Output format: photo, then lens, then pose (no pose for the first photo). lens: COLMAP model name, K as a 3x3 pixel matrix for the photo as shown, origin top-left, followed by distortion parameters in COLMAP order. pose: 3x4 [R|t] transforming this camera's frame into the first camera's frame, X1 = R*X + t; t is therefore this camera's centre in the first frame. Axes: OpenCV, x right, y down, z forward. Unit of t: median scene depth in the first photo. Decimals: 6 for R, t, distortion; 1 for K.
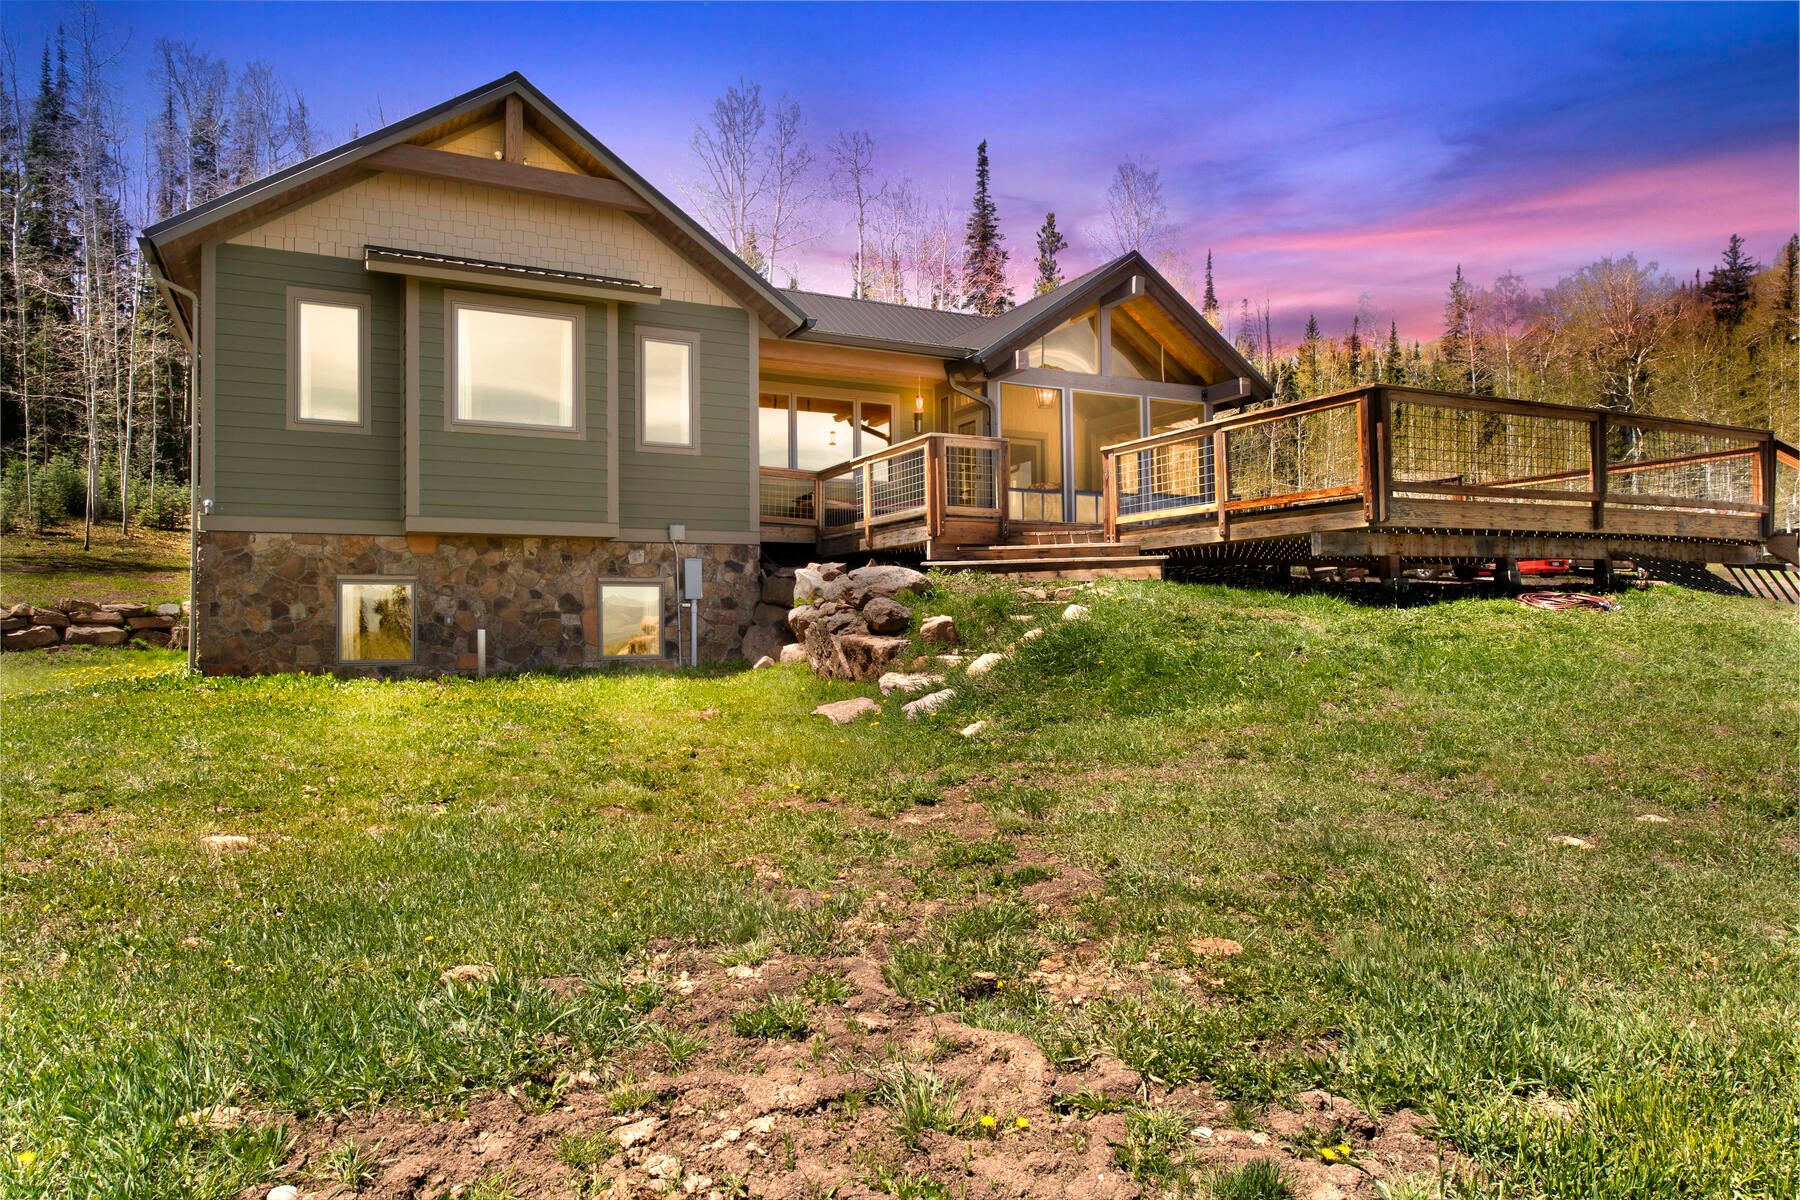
lens RADIAL K [[1132.2, 0, 906.0], [0, 1132.2, 598.7], [0, 0, 1]] dist [-0.010534, 0.000733]
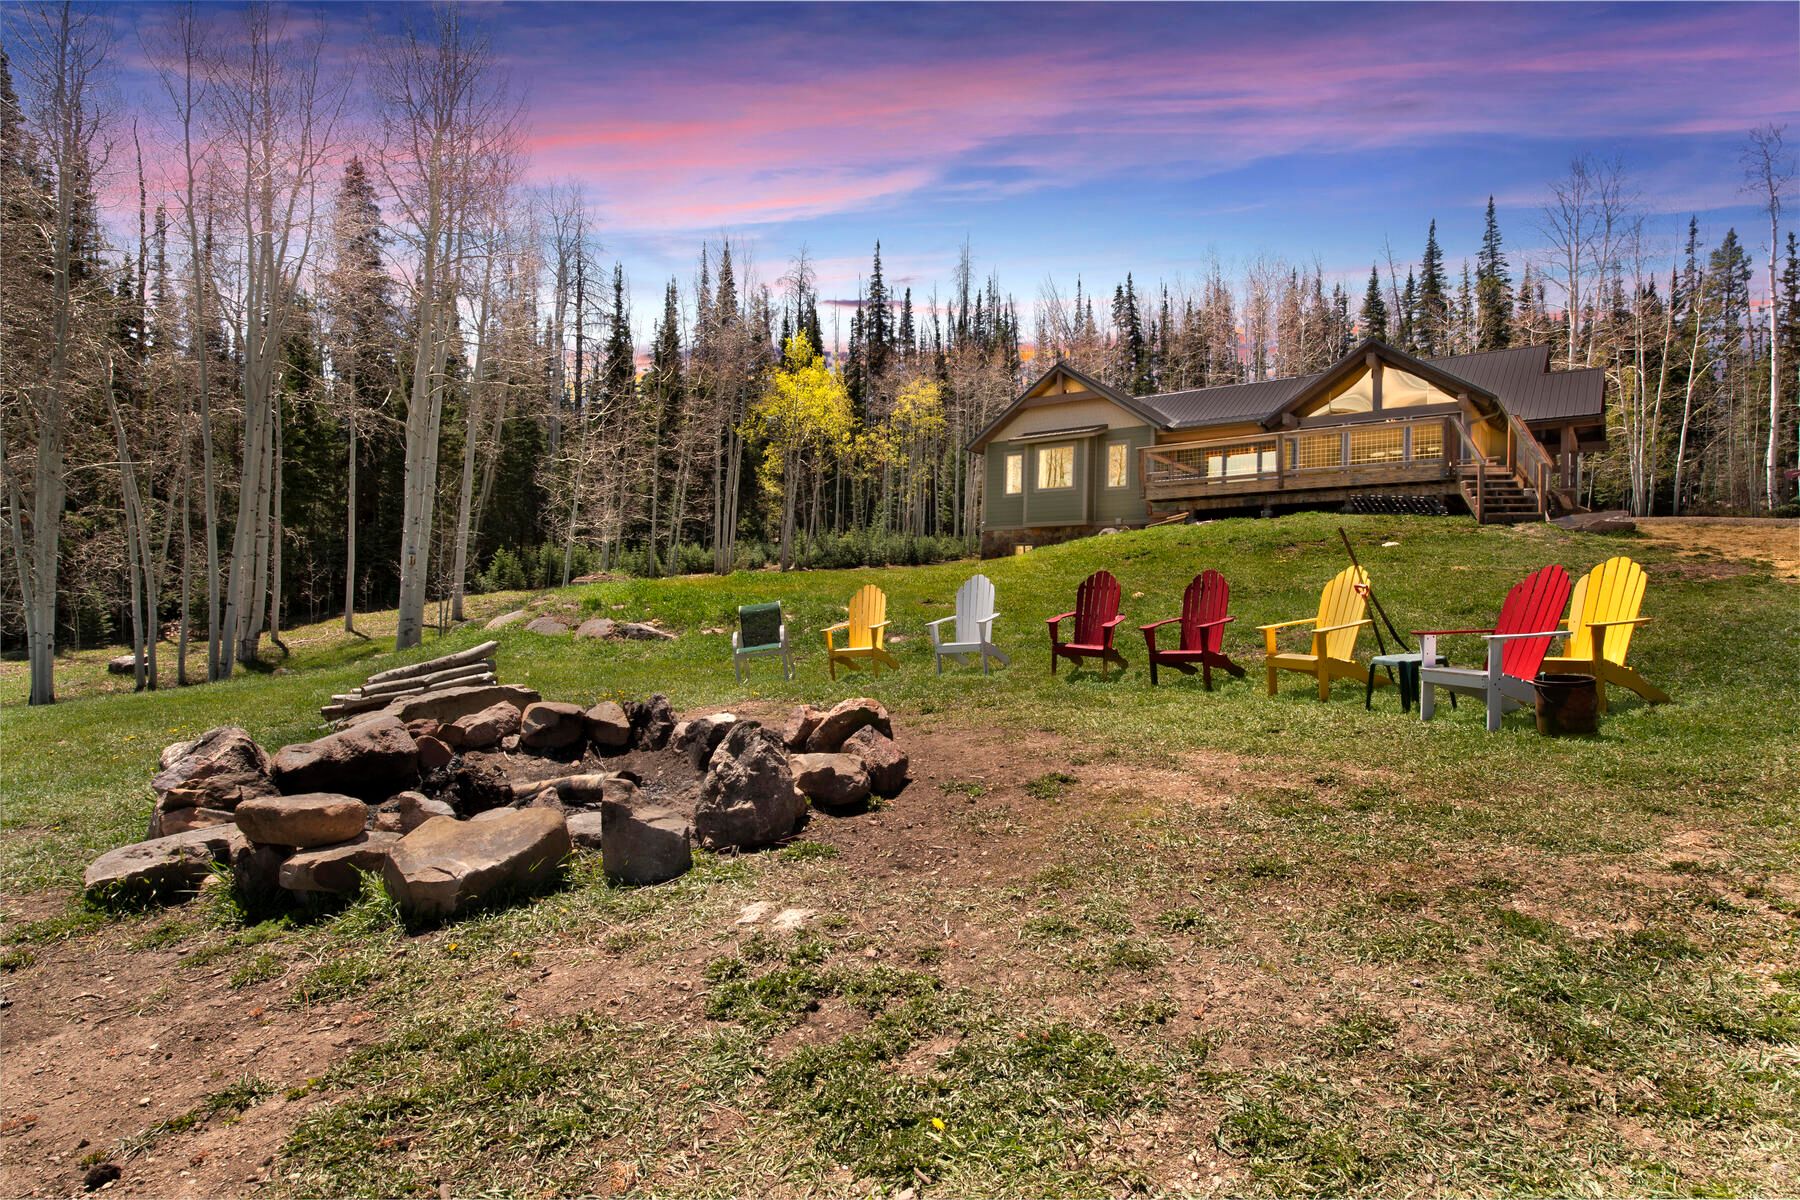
lens RADIAL K [[942.0, 0, 898.2], [0, 942.0, 608.2], [0, 0, 1]] dist [-0.014952, 0.000083]
pose [[0.406951, 0.009348, -0.913402, 1.665900], [-0.004768, 0.999956, 0.008110, 0.133822], [0.913438, 0.001055, 0.406977, -0.337952]]
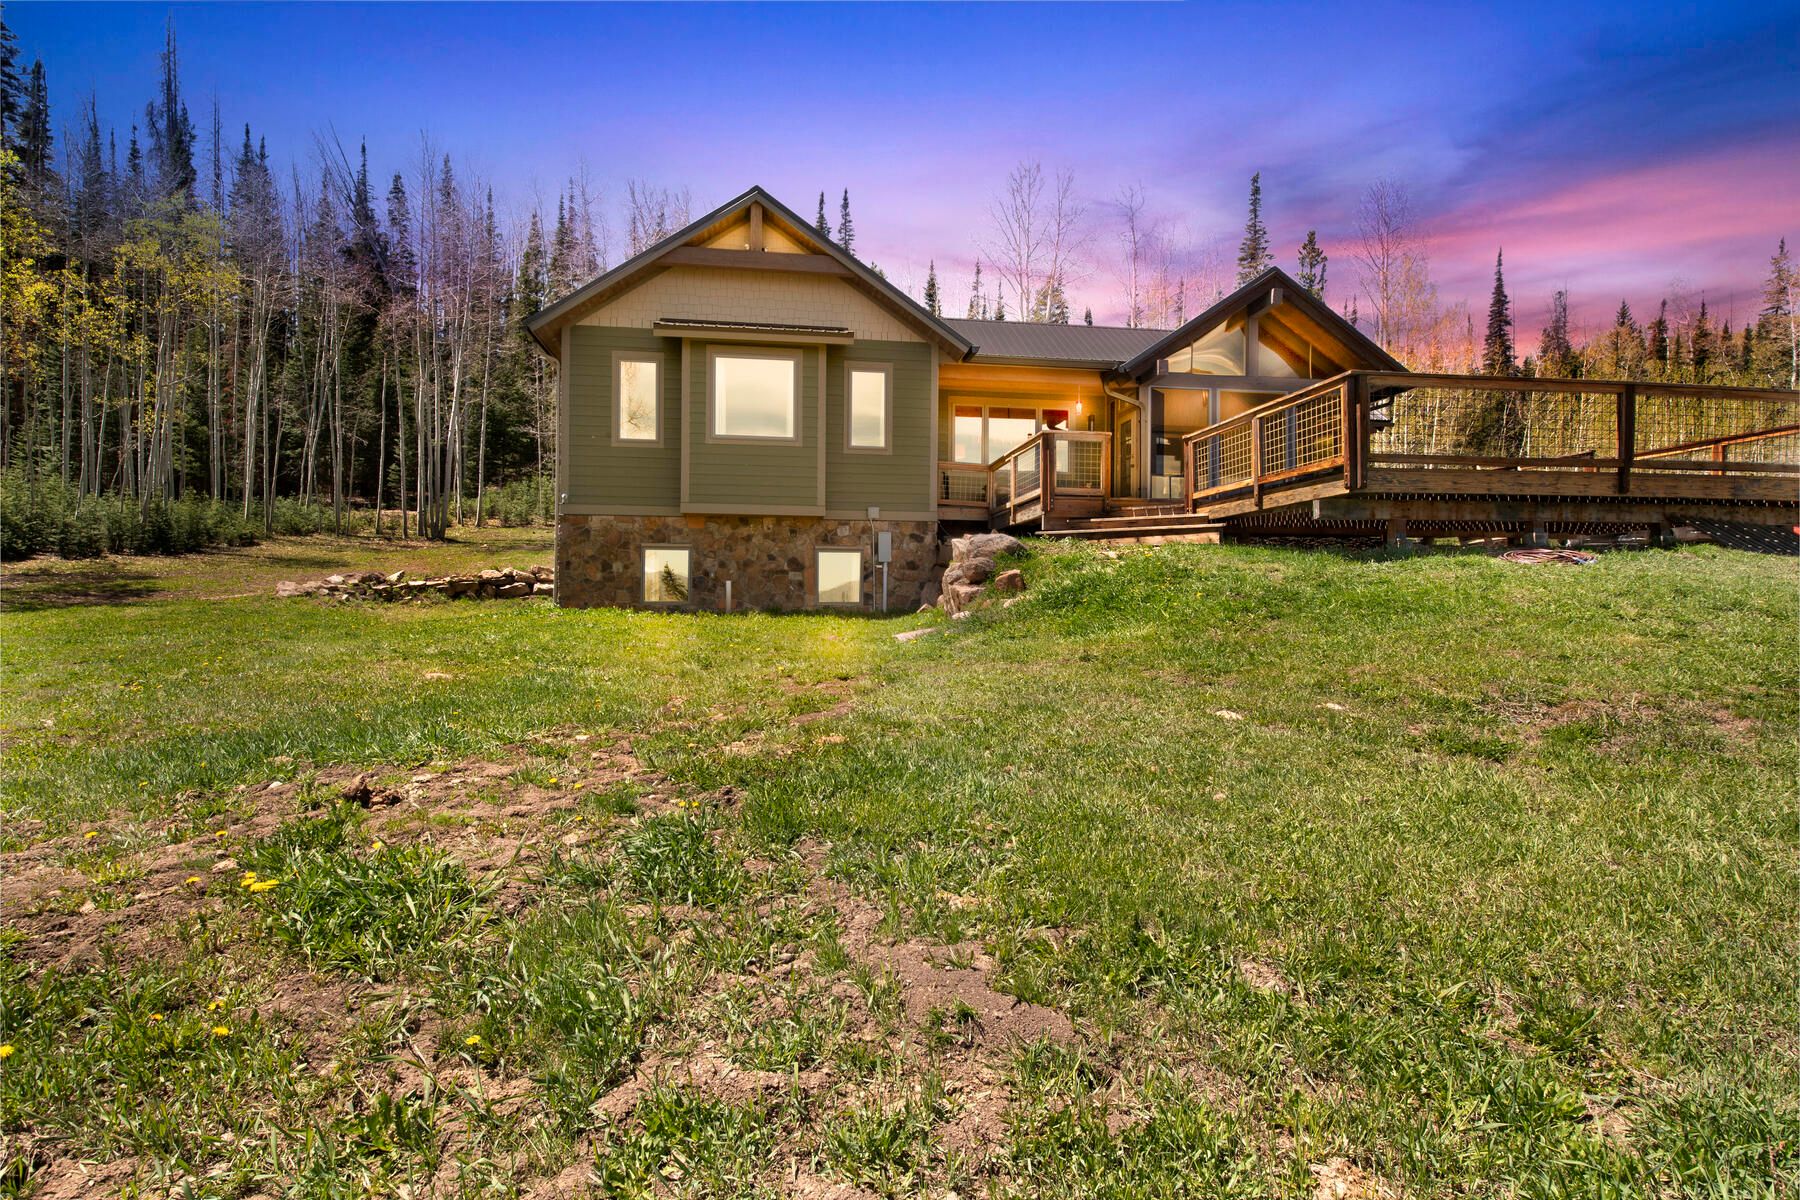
lens RADIAL K [[942.0, 0, 899.7], [0, 942.0, 599.6], [0, 0, 1]] dist [-0.014952, 0.000083]
pose [[0.943282, 0.015826, -0.331615, 0.218246], [-0.009013, 0.999716, 0.022073, 0.021725], [0.331870, -0.017832, 0.943156, -0.053971]]
